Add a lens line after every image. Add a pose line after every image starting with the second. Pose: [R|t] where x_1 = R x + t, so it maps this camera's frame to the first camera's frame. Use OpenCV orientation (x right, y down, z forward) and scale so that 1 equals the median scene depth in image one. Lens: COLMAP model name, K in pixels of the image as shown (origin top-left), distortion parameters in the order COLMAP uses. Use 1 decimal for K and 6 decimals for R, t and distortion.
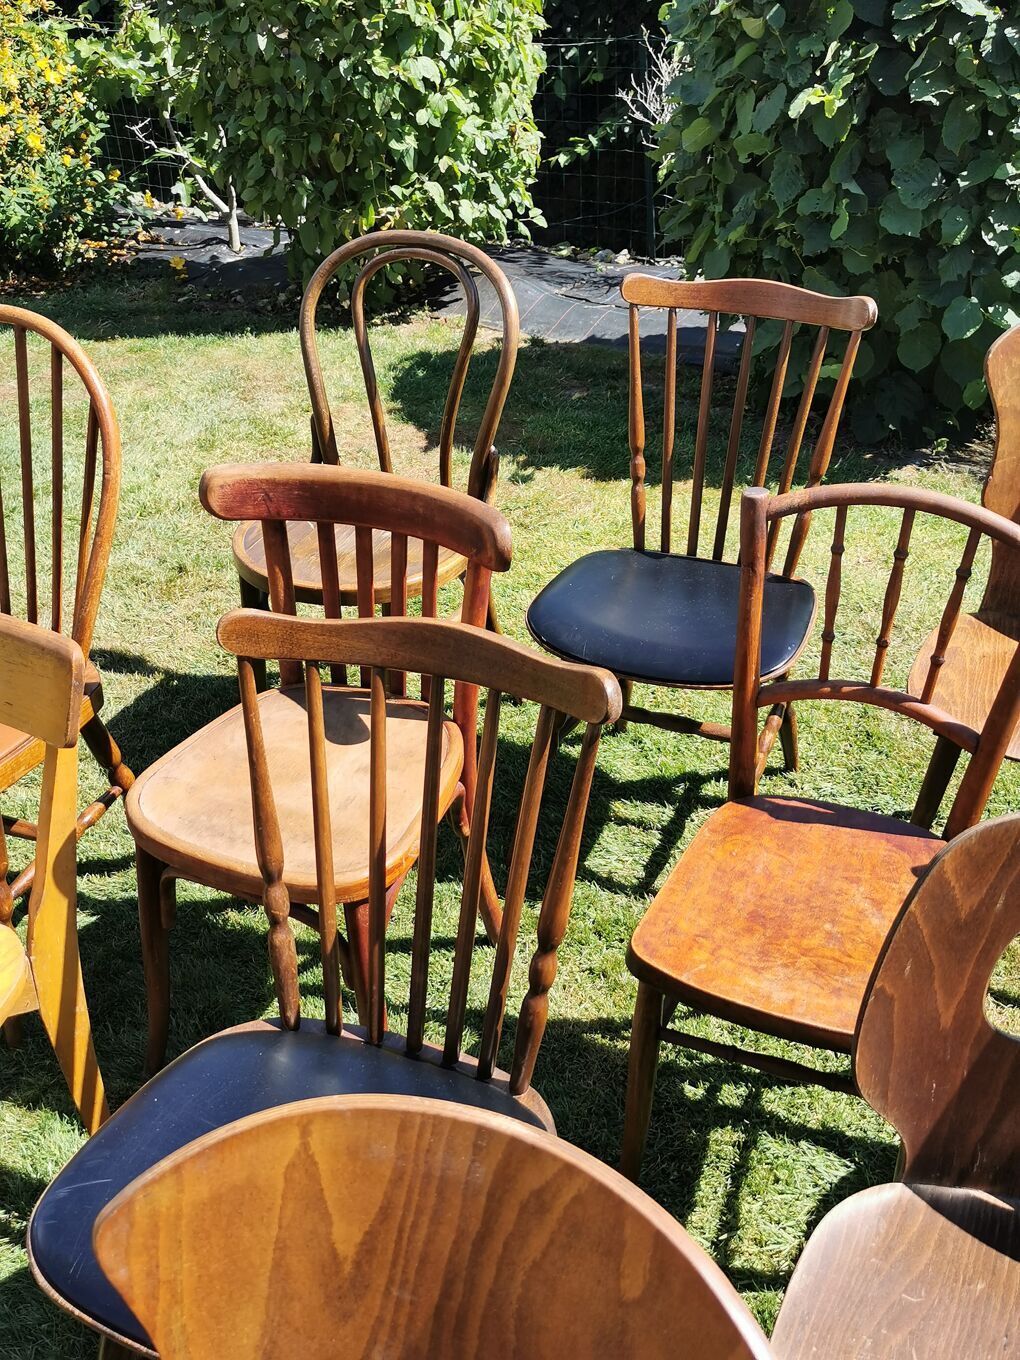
lens RADIAL K [[1383.7, 0, 505.9], [0, 1383.7, 679.0], [0, 0, 1]] dist [0.033928, 0.000000]
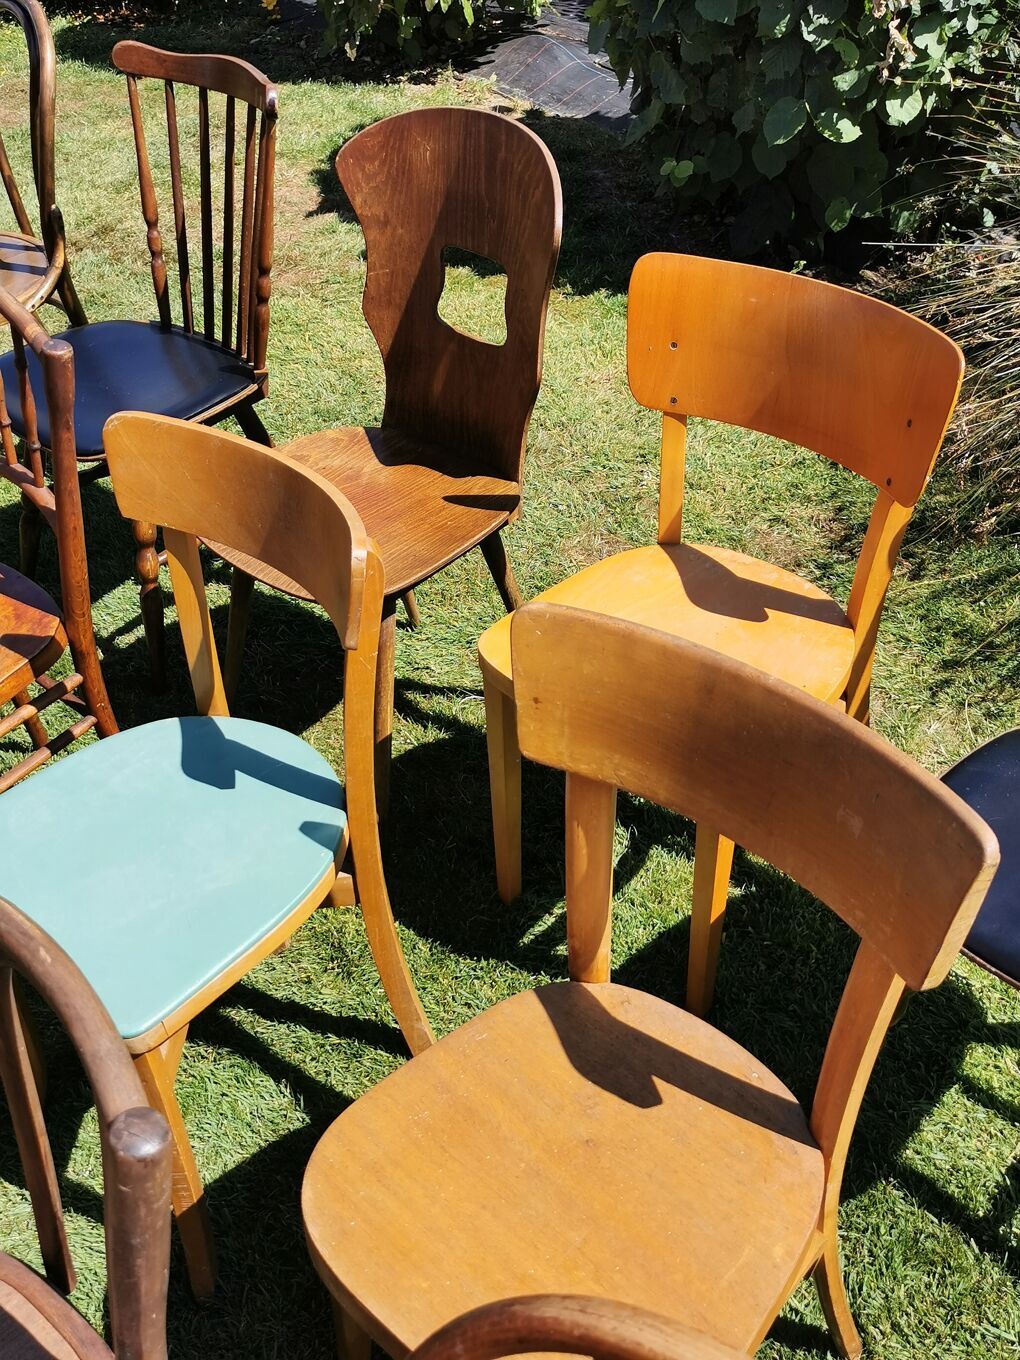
lens RADIAL K [[1383.7, 0, 507.1], [0, 1383.7, 696.9], [0, 0, 1]] dist [0.033928, 0.000000]
pose [[0.944582, 0.194860, -0.264188, 0.352929], [-0.148039, 0.971142, 0.186997, -0.027721], [0.293002, -0.137524, 0.946170, 0.019632]]
